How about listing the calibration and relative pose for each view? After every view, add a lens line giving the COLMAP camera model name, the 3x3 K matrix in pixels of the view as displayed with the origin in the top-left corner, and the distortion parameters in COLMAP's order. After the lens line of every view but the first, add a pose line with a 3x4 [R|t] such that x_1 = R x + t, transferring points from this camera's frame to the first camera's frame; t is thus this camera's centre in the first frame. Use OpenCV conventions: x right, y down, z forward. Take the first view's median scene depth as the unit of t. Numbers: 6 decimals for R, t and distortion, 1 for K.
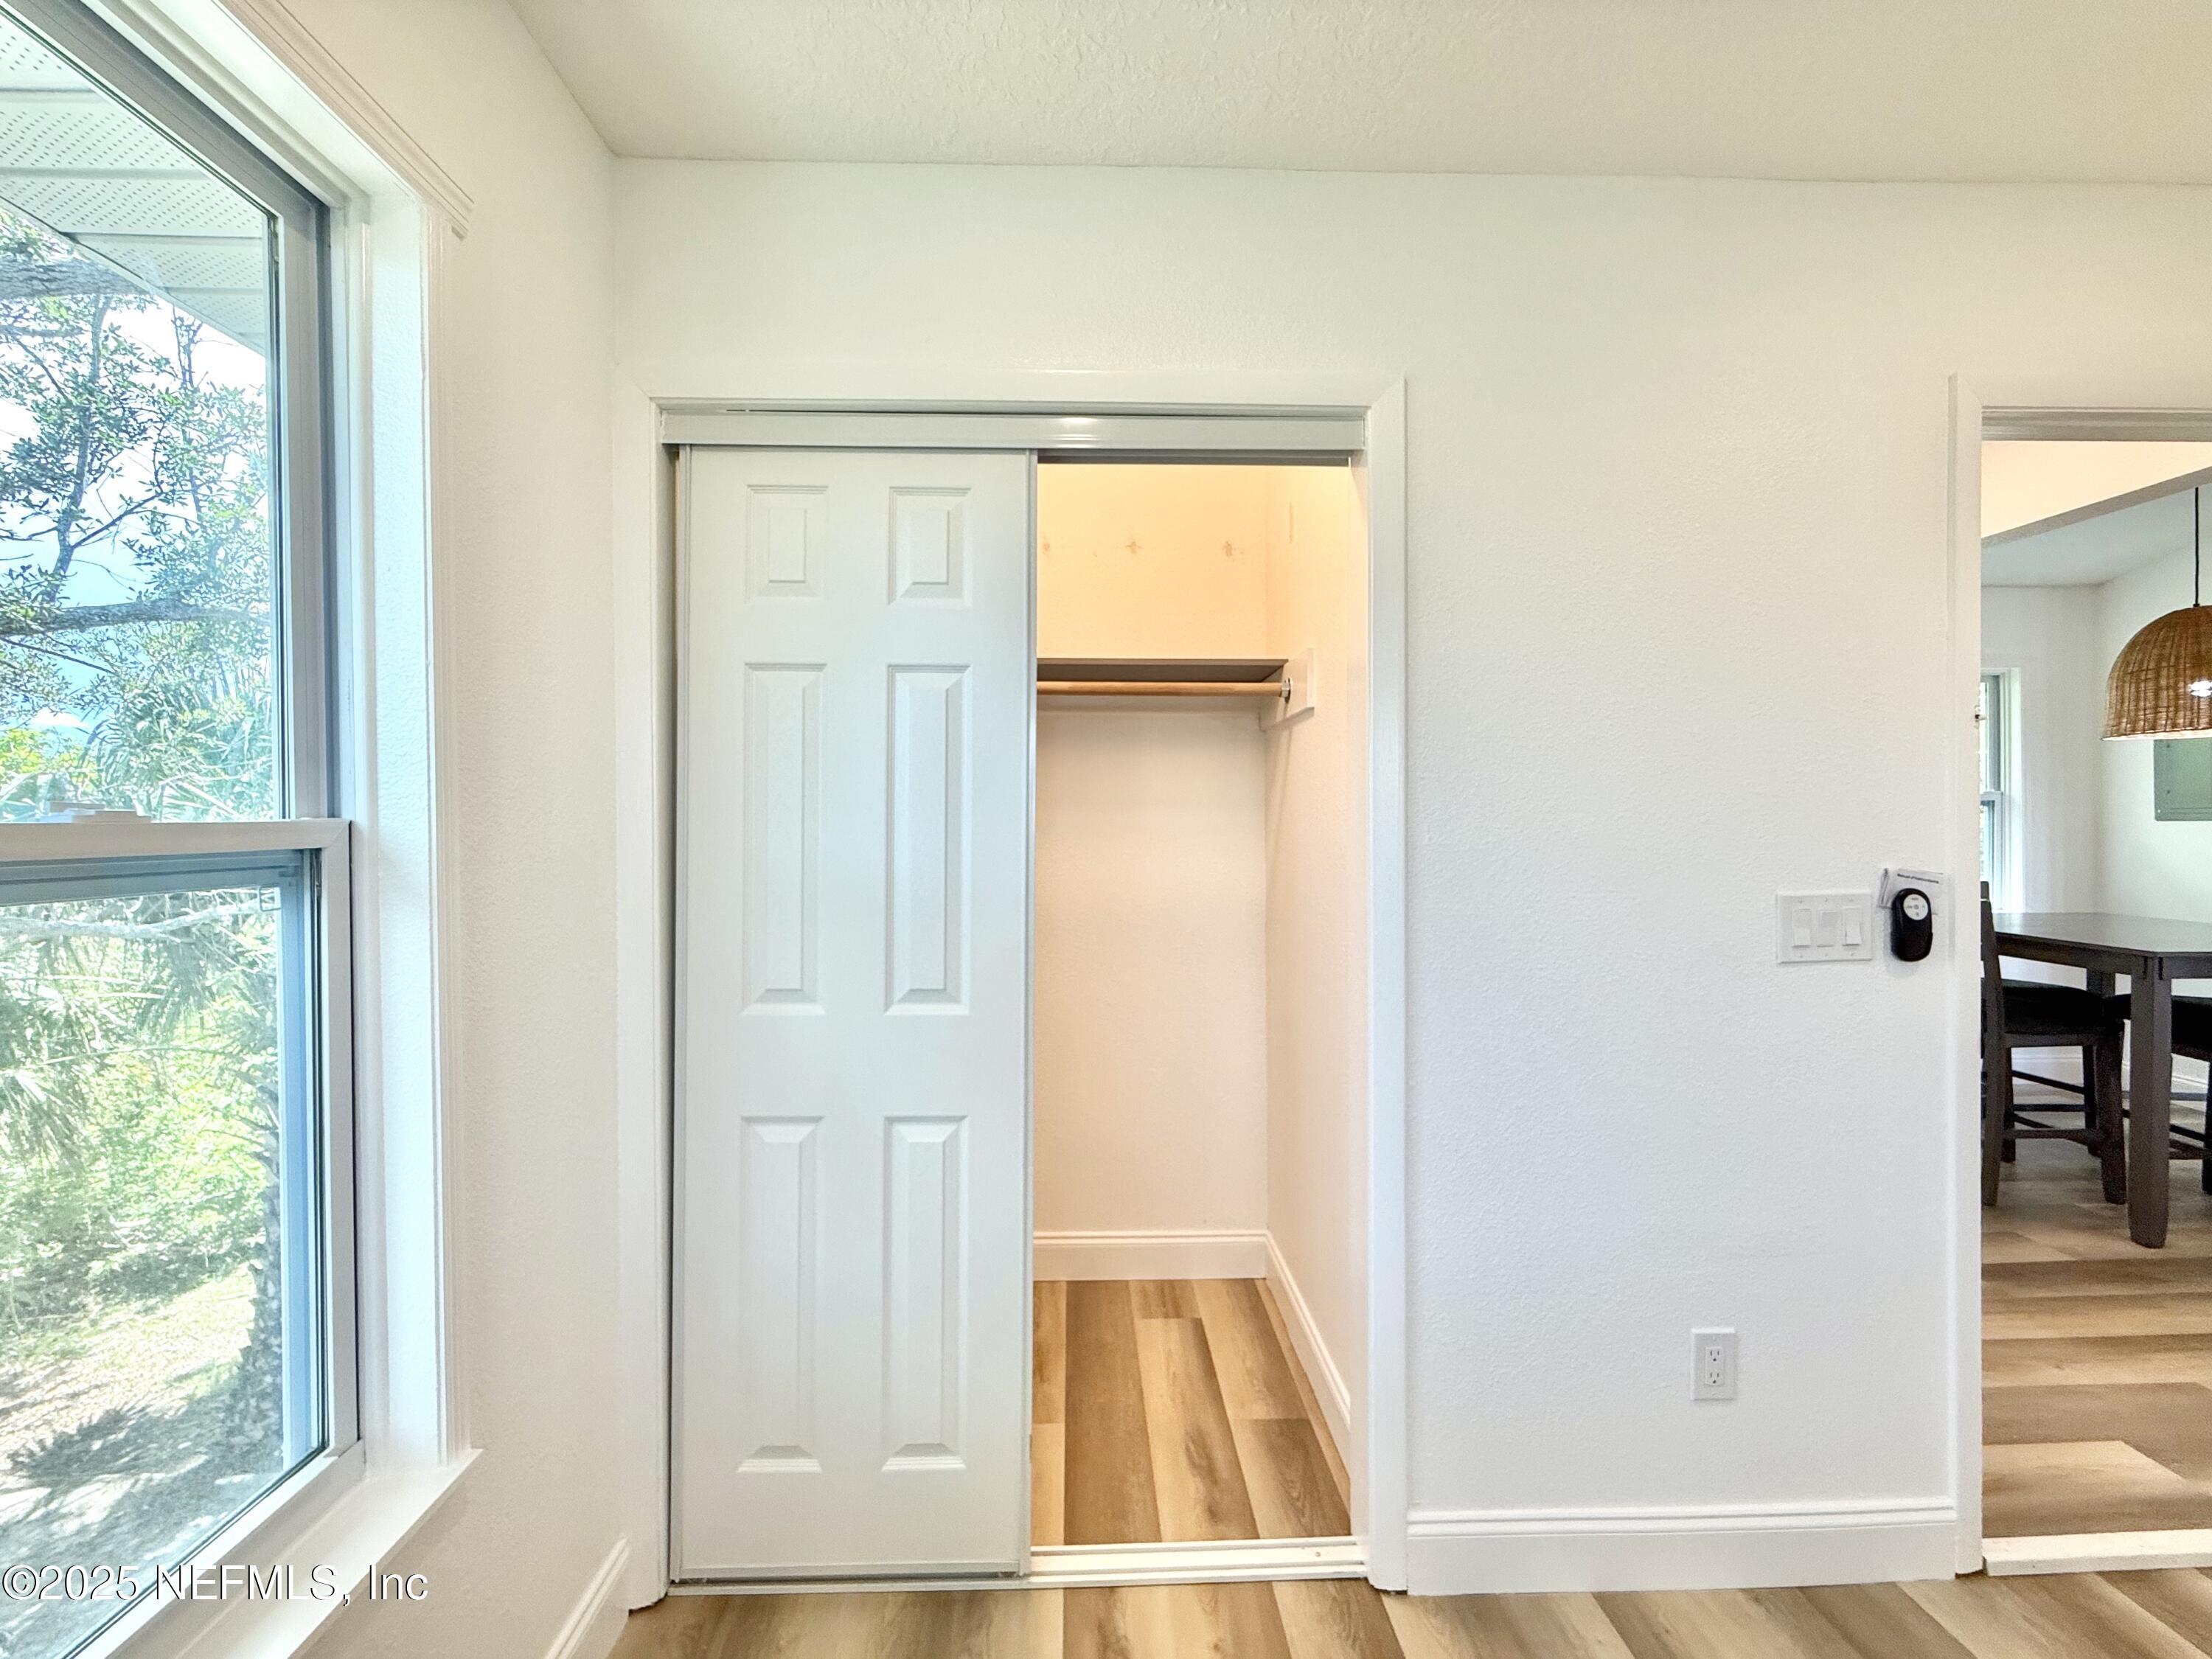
lens RADIAL K [[882.9, 0, 1099.3], [0, 882.9, 829.7], [0, 0, 1]] dist [-0.000741, 0.000149]
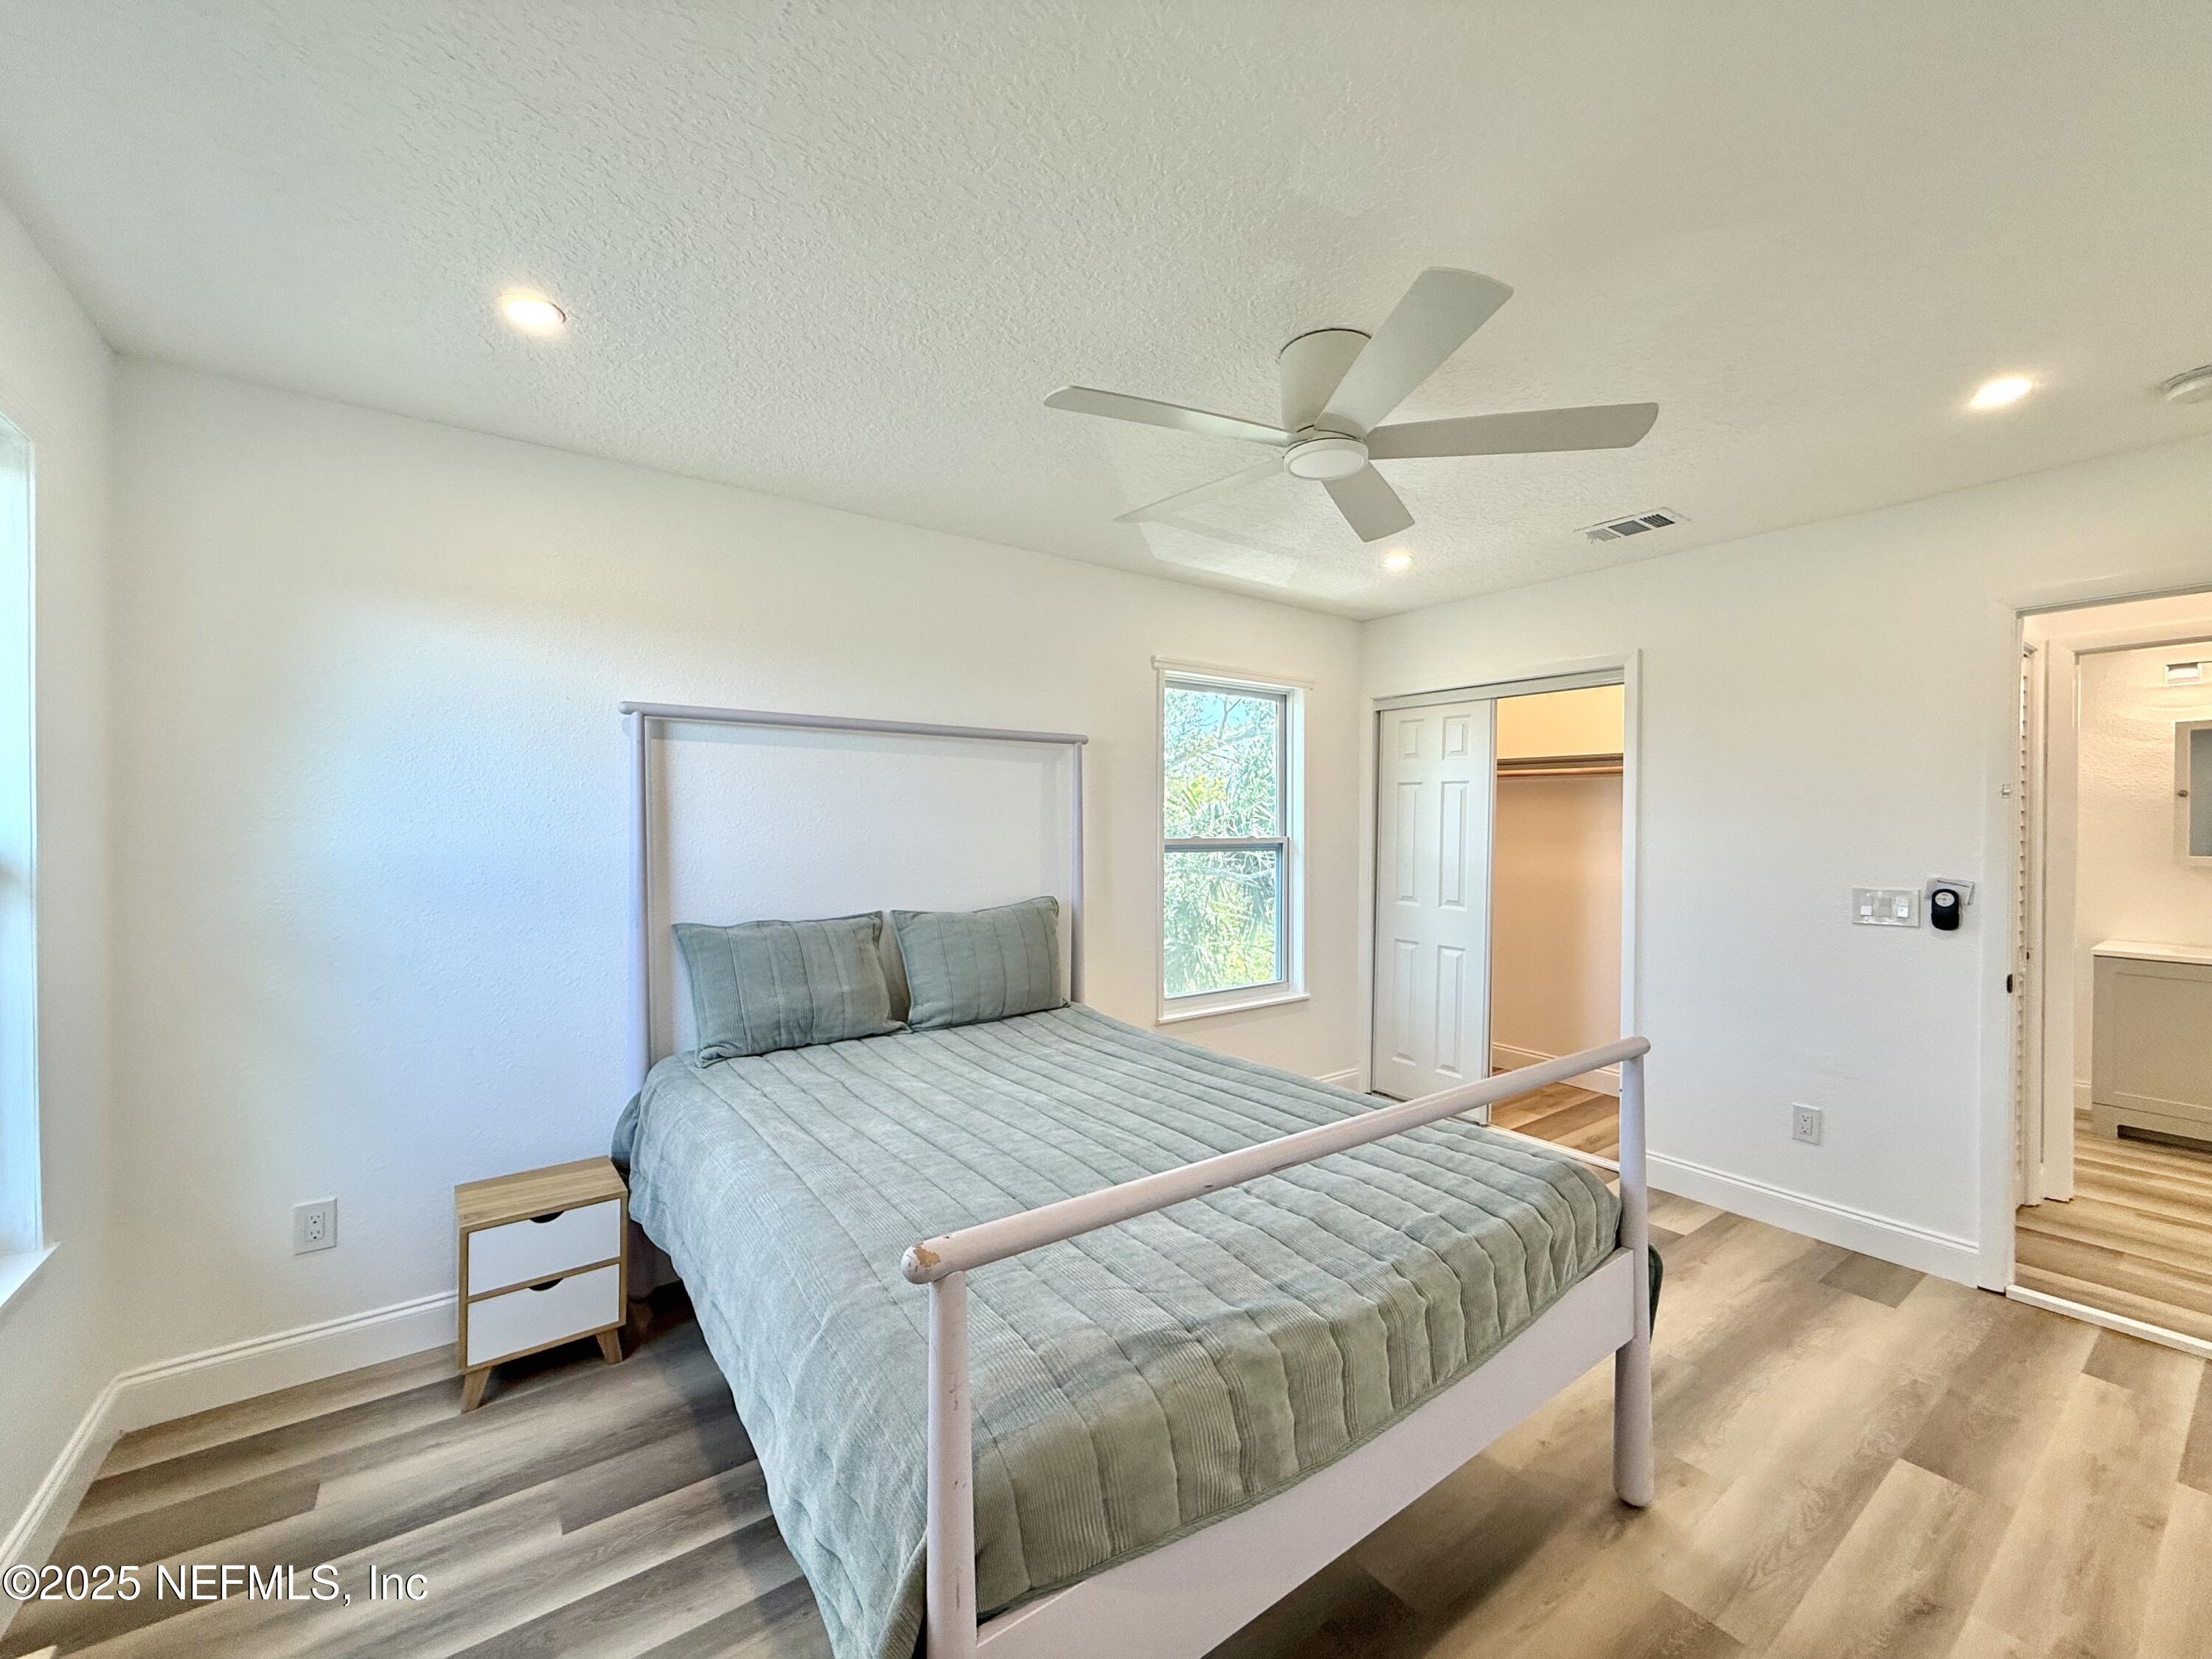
lens RADIAL K [[882.9, 0, 1102.8], [0, 882.9, 821.4], [0, 0, 1]] dist [-0.000741, 0.000149]
pose [[0.559161, 0.006232, -0.829036, 2.197863], [-0.013922, 0.999901, -0.001874, -0.064791], [0.828942, 0.012590, 0.559192, -2.142464]]
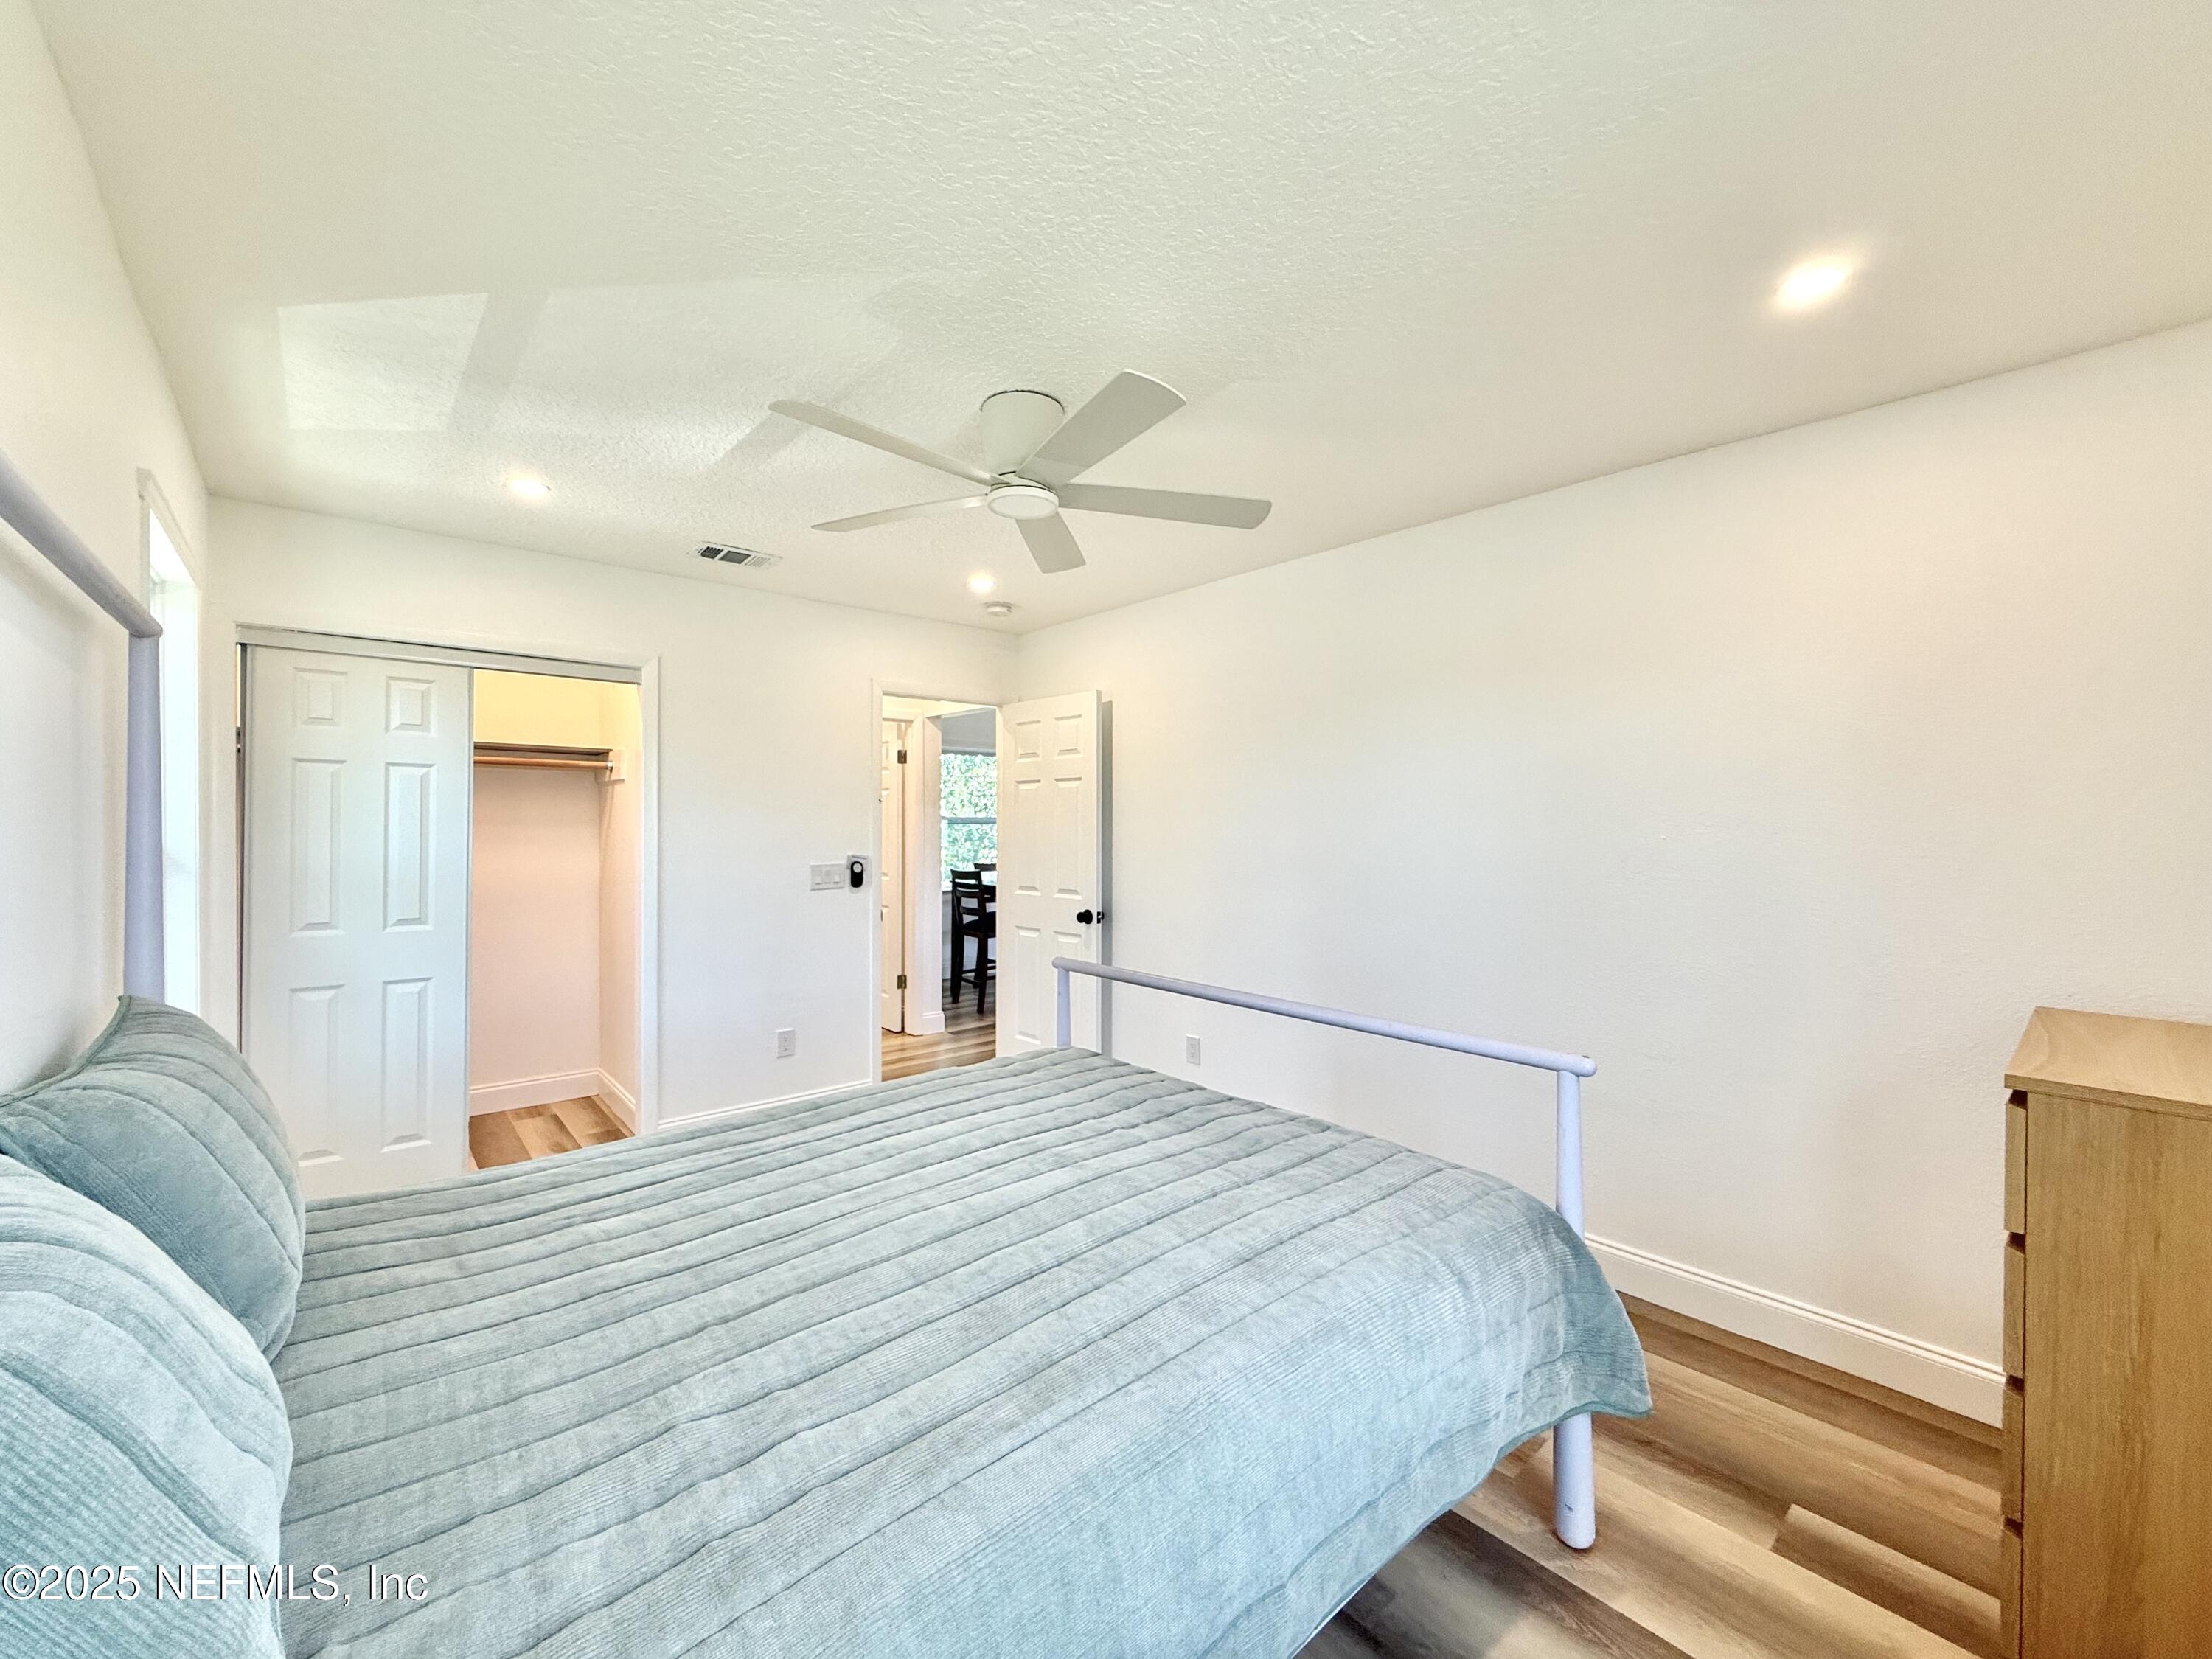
lens RADIAL K [[882.9, 0, 1101.0], [0, 882.9, 827.4], [0, 0, 1]] dist [-0.000741, 0.000149]
pose [[0.775322, 0.003953, 0.631554, -0.371082], [-0.004263, 0.999990, -0.001025, -0.062013], [-0.631552, -0.001898, 0.775331, -2.505225]]
